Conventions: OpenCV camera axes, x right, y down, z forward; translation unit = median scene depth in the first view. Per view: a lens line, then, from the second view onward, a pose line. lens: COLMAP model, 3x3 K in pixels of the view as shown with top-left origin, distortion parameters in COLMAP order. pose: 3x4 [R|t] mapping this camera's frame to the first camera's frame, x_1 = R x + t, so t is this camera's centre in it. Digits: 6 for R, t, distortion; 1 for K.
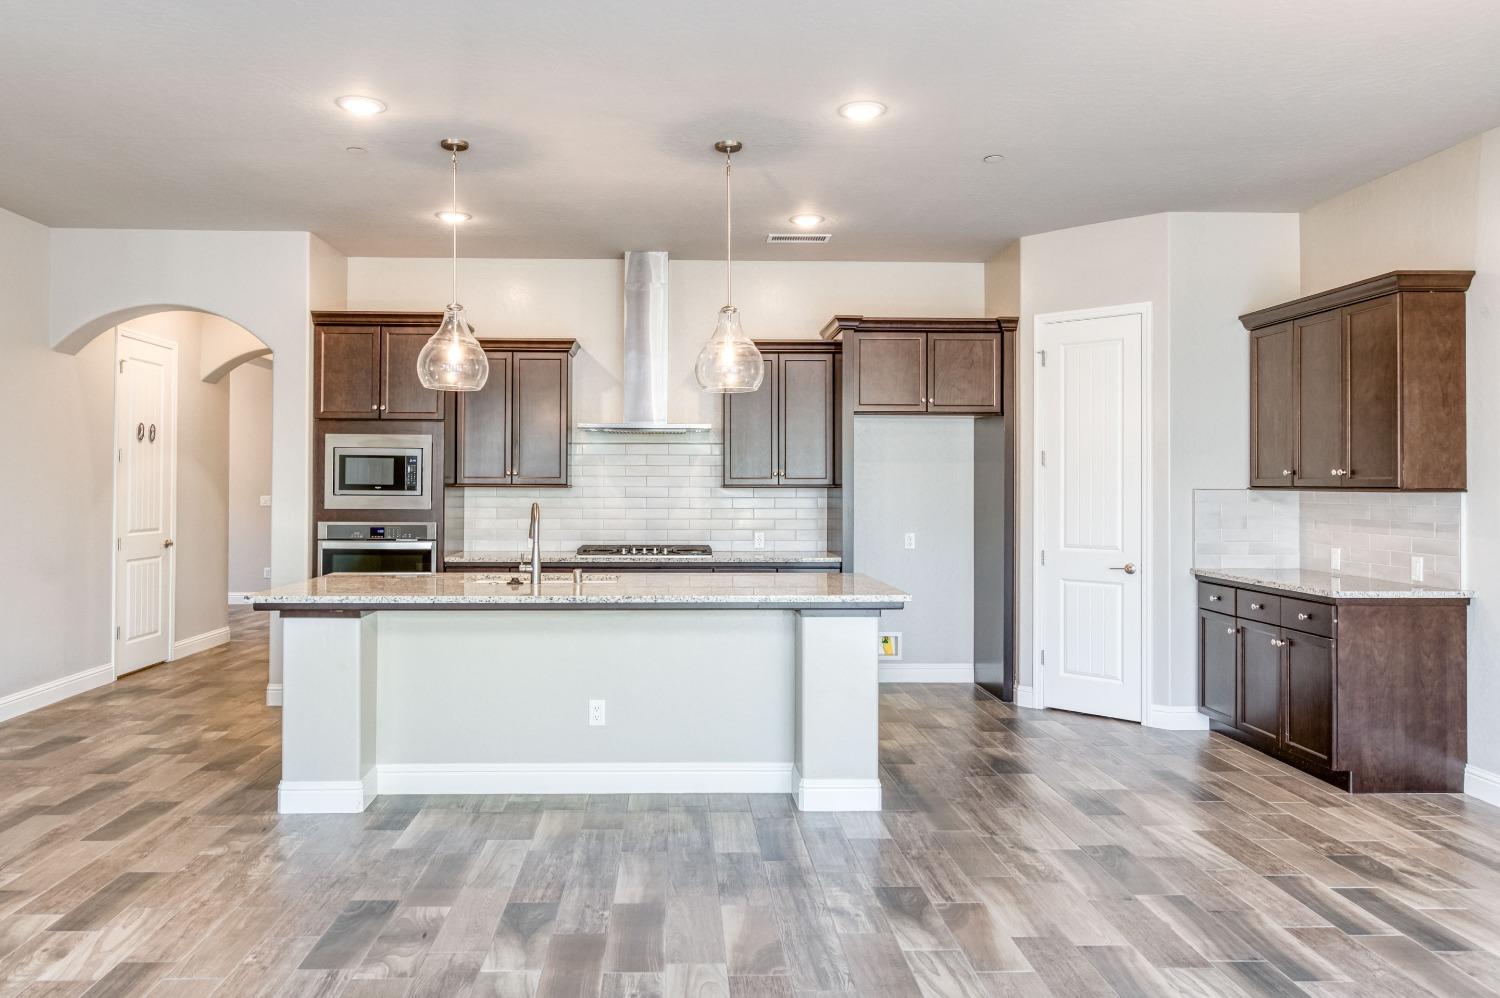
lens RADIAL K [[1016.0, 0, 728.3], [0, 1016.0, 476.0], [0, 0, 1]] dist [-0.000743, 0.004577]
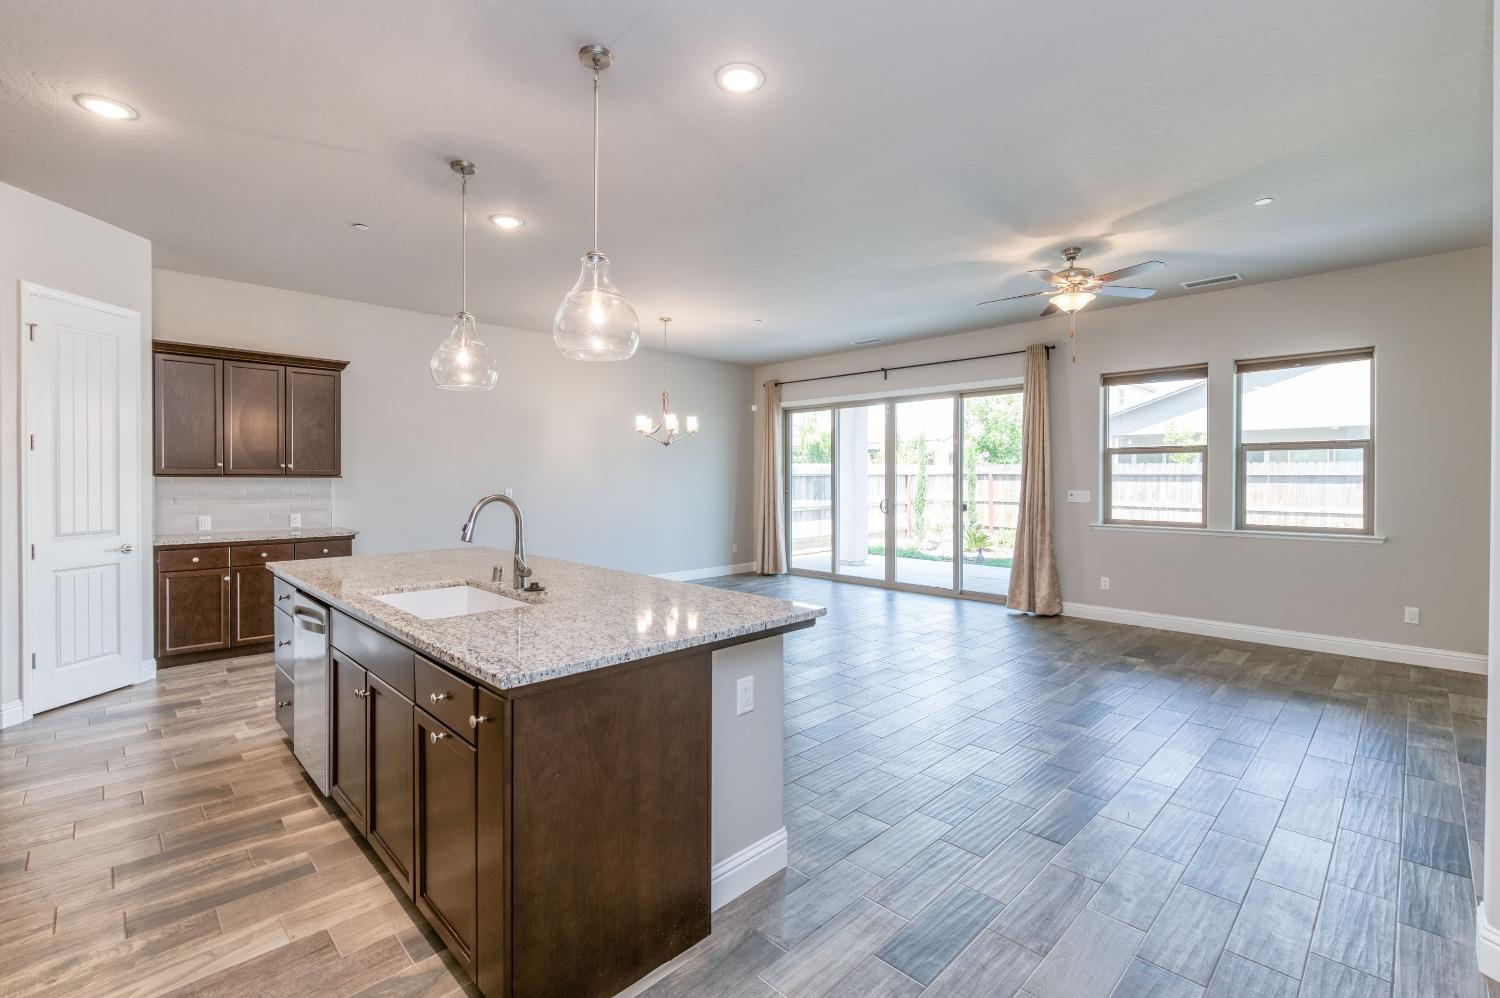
lens RADIAL K [[656.6, 0, 753.1], [0, 656.6, 487.8], [0, 0, 1]] dist [-0.004244, -0.000025]
pose [[-0.678768, -0.012489, 0.734247, -0.597555], [-0.006888, 0.999920, 0.010640, 0.013882], [-0.734321, 0.002165, -0.678799, 1.012144]]
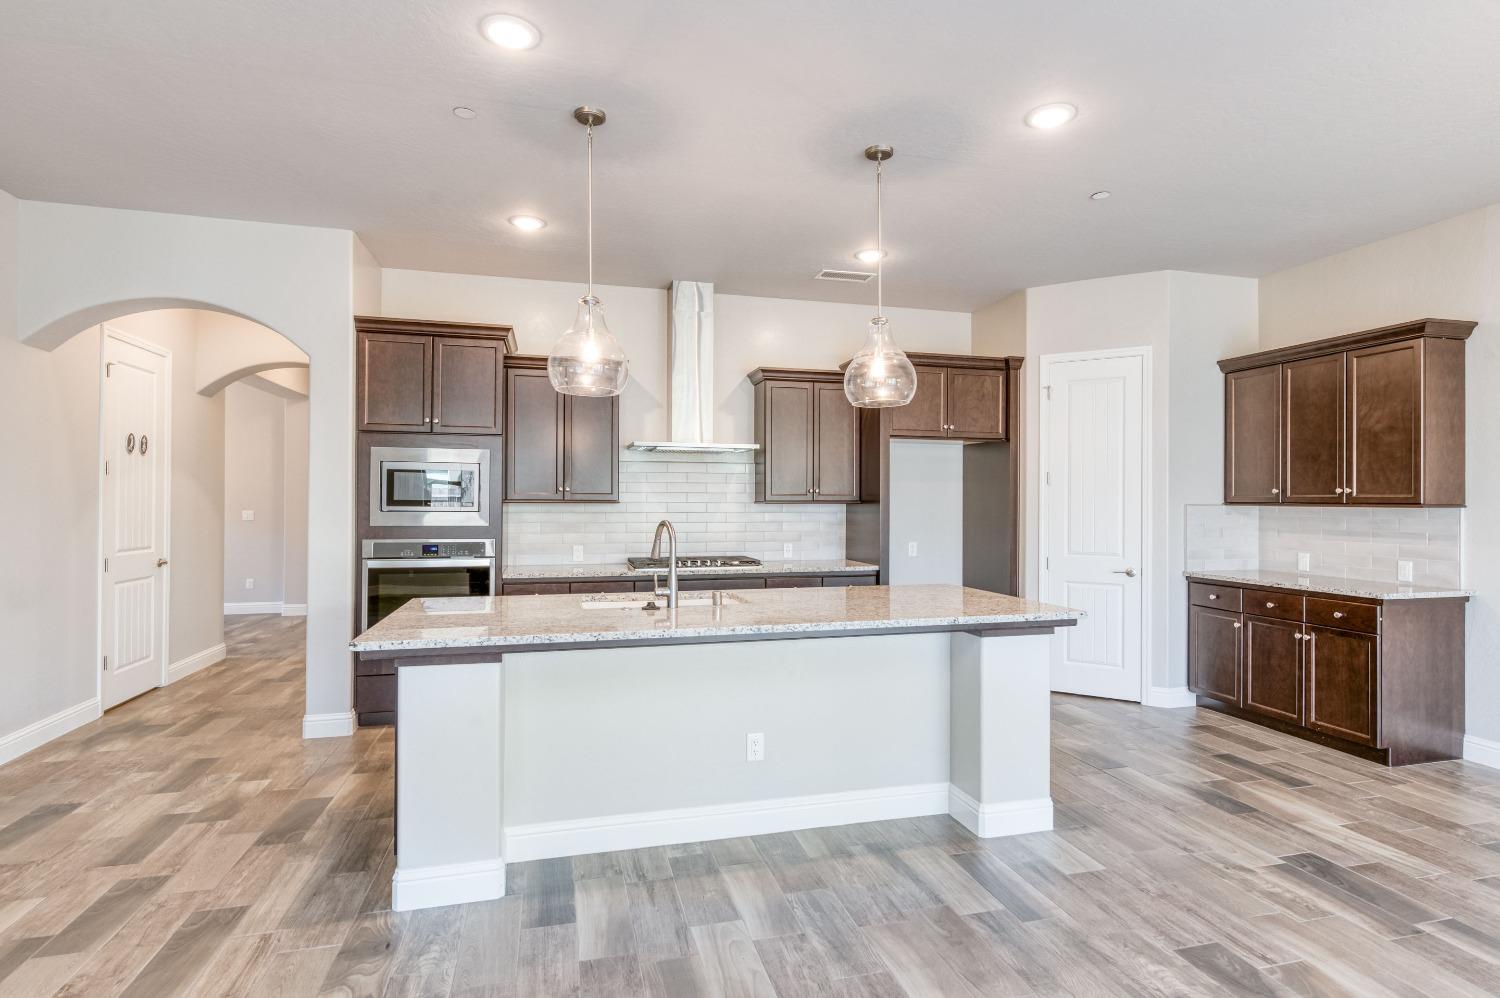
lens RADIAL K [[728.1, 0, 762.3], [0, 728.1, 500.6], [0, 0, 1]] dist [0.003894, -0.000511]
pose [[0.973119, 0.000830, 0.230301, -0.221609], [-0.002714, 0.999965, 0.007863, 0.002775], [-0.230287, -0.008276, 0.973088, 0.285494]]
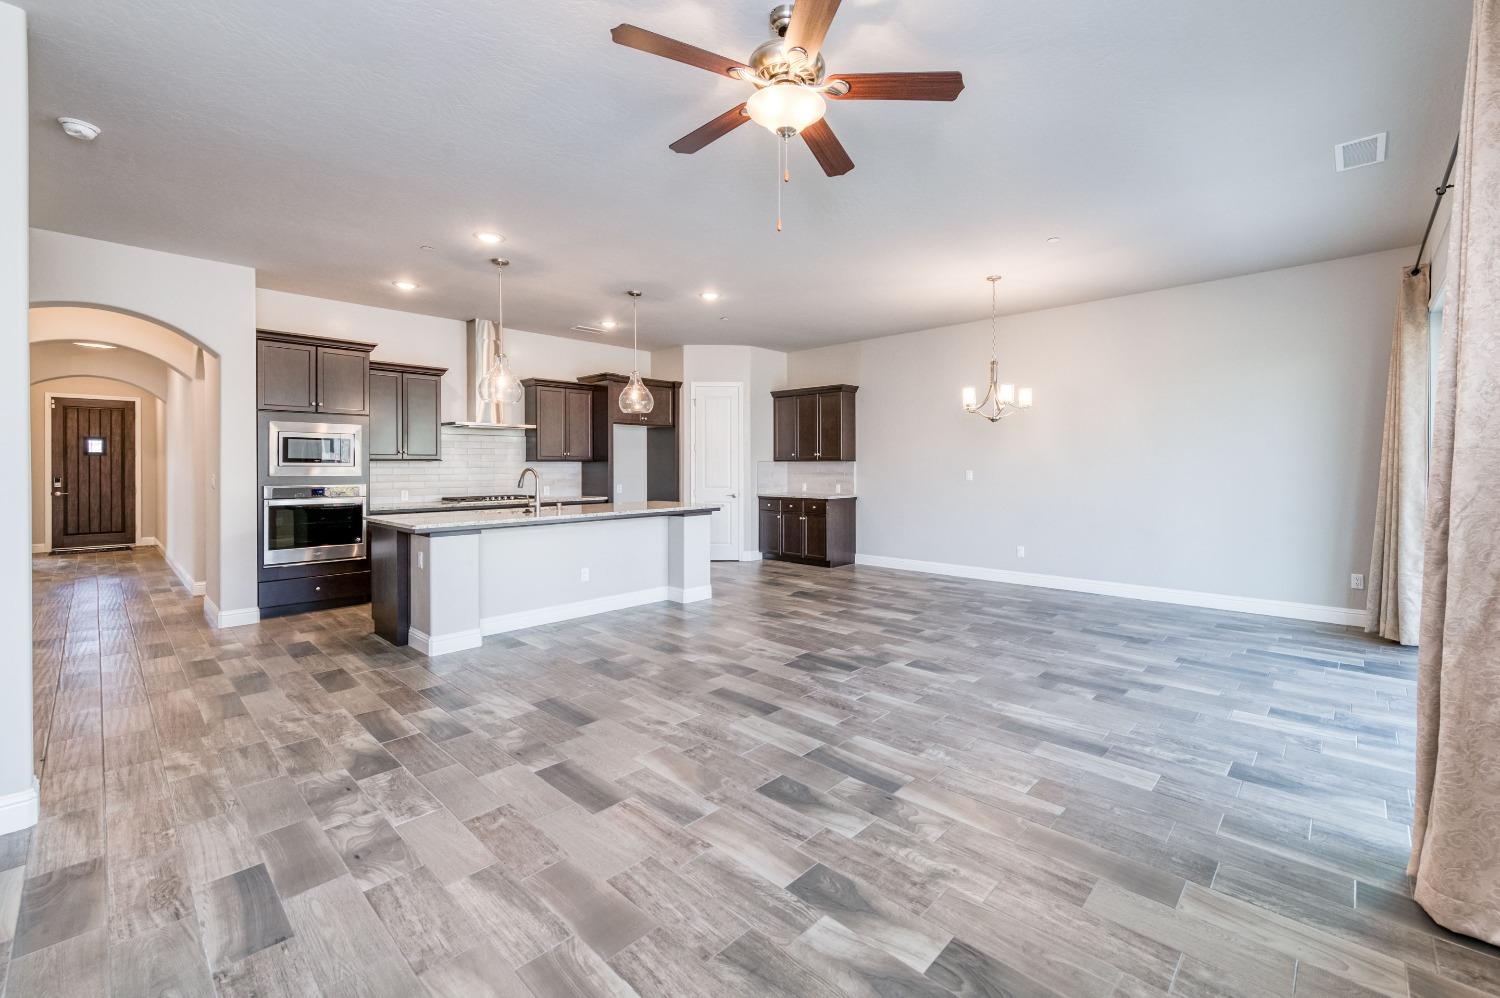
lens RADIAL K [[609.3, 0, 779.9], [0, 609.3, 469.1], [0, 0, 1]] dist [-0.001212, -0.000515]
pose [[0.695764, -0.009030, 0.718214, -0.565670], [-0.001207, 0.999905, 0.013742, 0.011819], [-0.718270, -0.010428, 0.695687, -0.063115]]
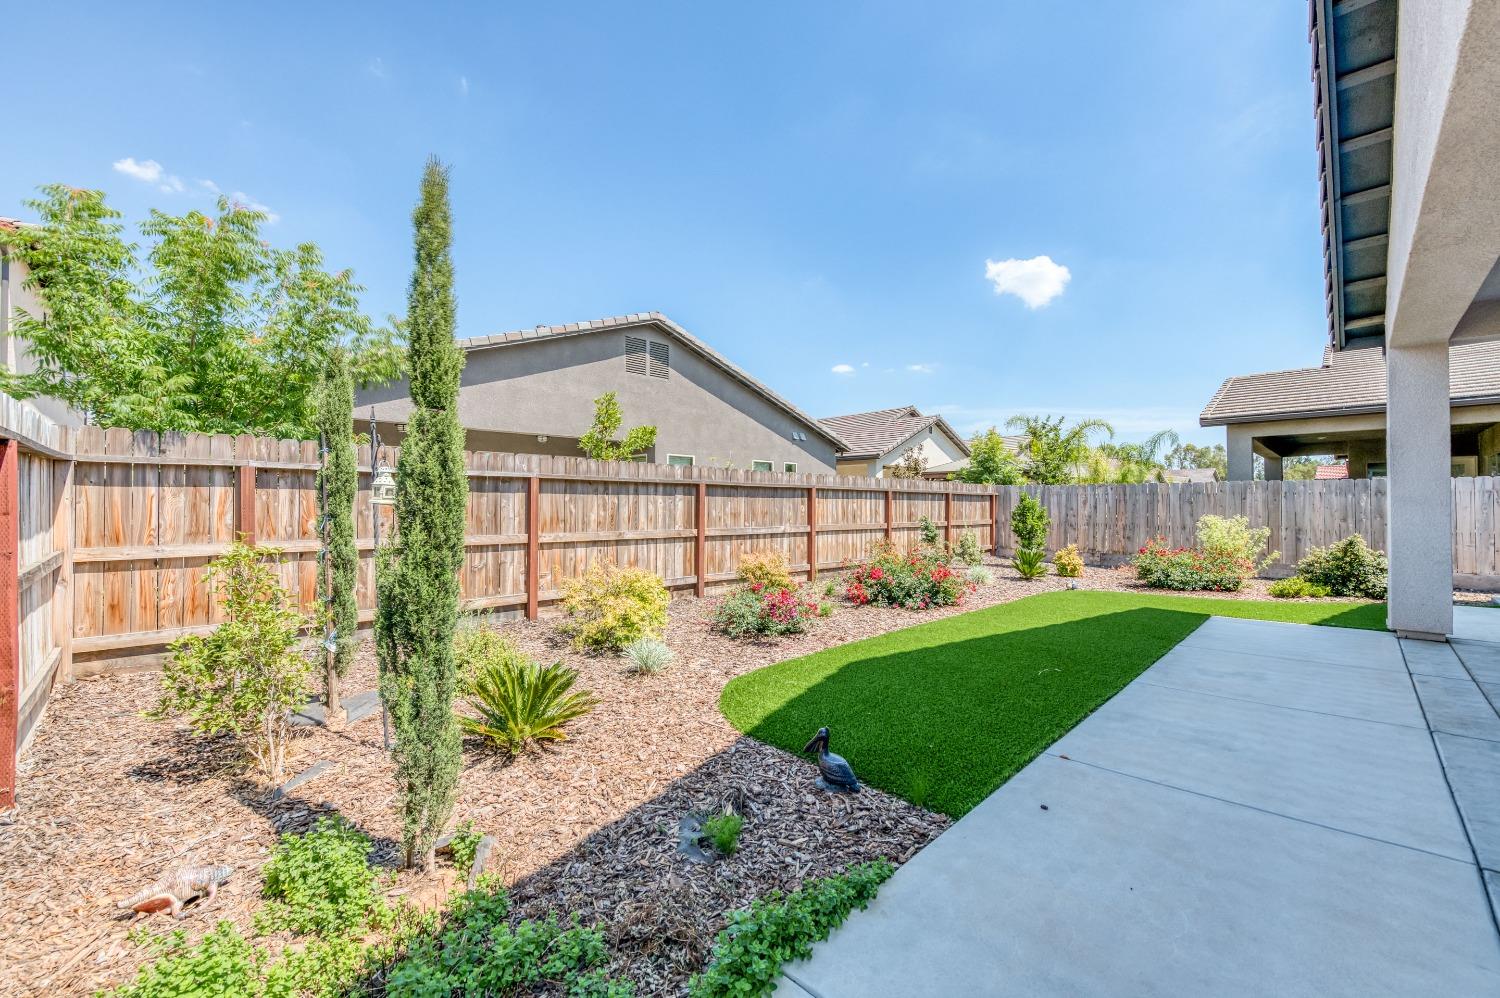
lens RADIAL K [[609.3, 0, 756.1], [0, 609.3, 502.4], [0, 0, 1]] dist [-0.001212, -0.000515]
pose [[-0.730493, -0.003133, -0.682913, 0.859433], [0.004557, 0.999945, -0.009462, 0.035756], [0.682905, -0.010024, -0.730438, -0.570007]]
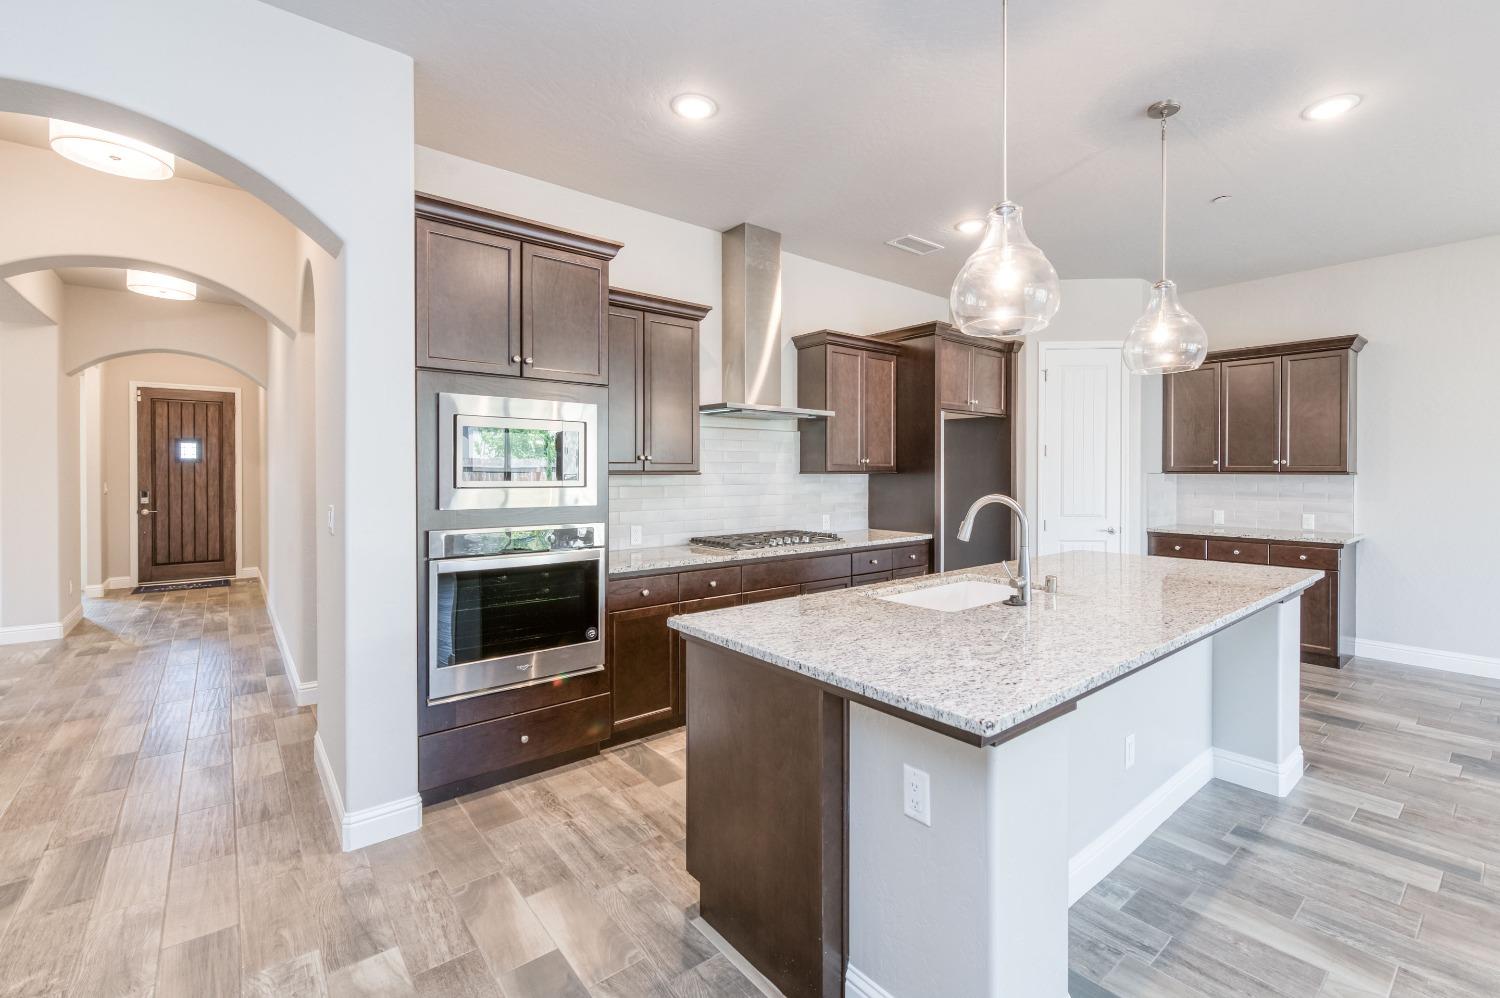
lens RADIAL K [[628.4, 0, 763.0], [0, 628.4, 479.5], [0, 0, 1]] dist [0.005609, -0.002536]
pose [[0.788180, -0.009867, 0.615366, -0.536537], [-0.003010, 0.999798, 0.019888, 0.005576], [-0.615438, -0.017527, 0.787990, 0.631275]]
